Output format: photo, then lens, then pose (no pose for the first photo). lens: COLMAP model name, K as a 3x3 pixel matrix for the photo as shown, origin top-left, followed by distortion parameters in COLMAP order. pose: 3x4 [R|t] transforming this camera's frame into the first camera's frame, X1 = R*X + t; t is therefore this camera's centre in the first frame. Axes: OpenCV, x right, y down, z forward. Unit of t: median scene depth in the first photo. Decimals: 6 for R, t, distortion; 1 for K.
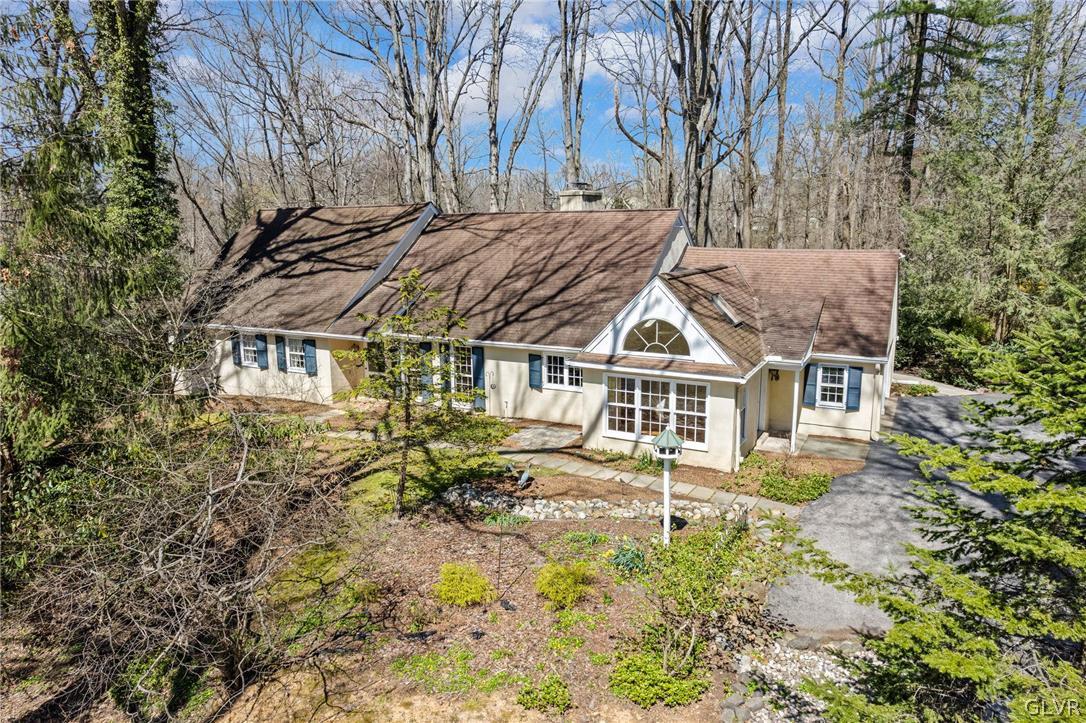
lens RADIAL K [[533.5, 0, 548.7], [0, 533.5, 344.4], [0, 0, 1]] dist [-0.048028, 0.027777]
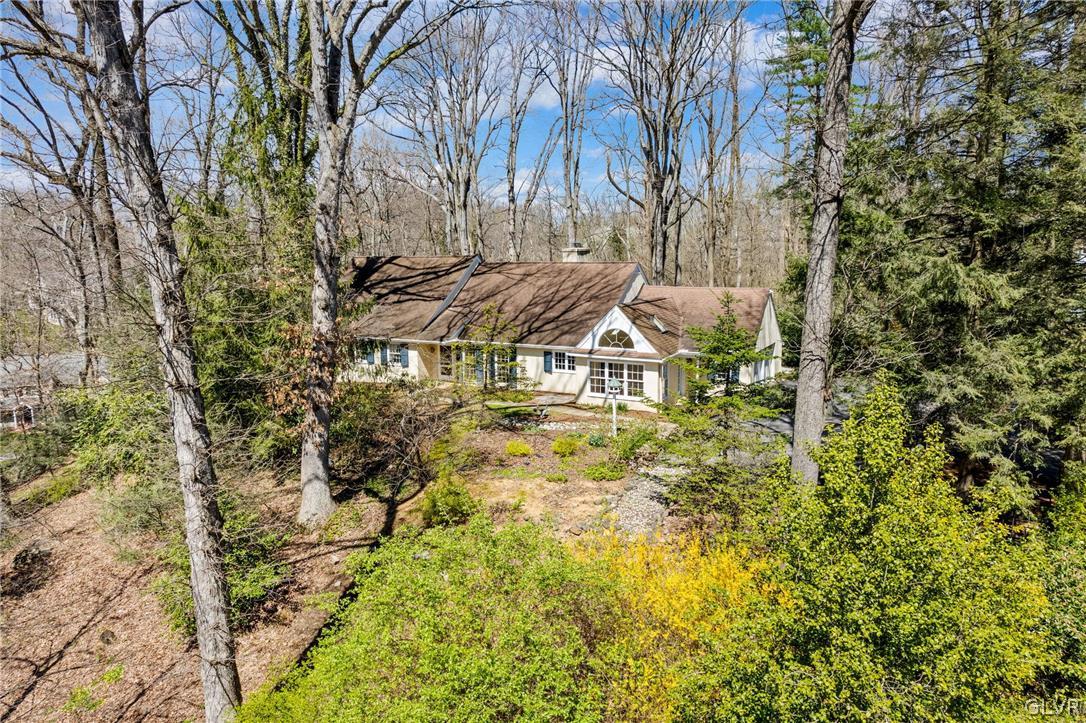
lens RADIAL K [[533.5, 0, 548.7], [0, 533.5, 344.4], [0, 0, 1]] dist [-0.048028, 0.027777]
pose [[0.999983, -0.001686, -0.005583, -0.012132], [0.001442, 0.999055, -0.043447, 0.064156], [0.005651, 0.043438, 0.999040, -0.616168]]
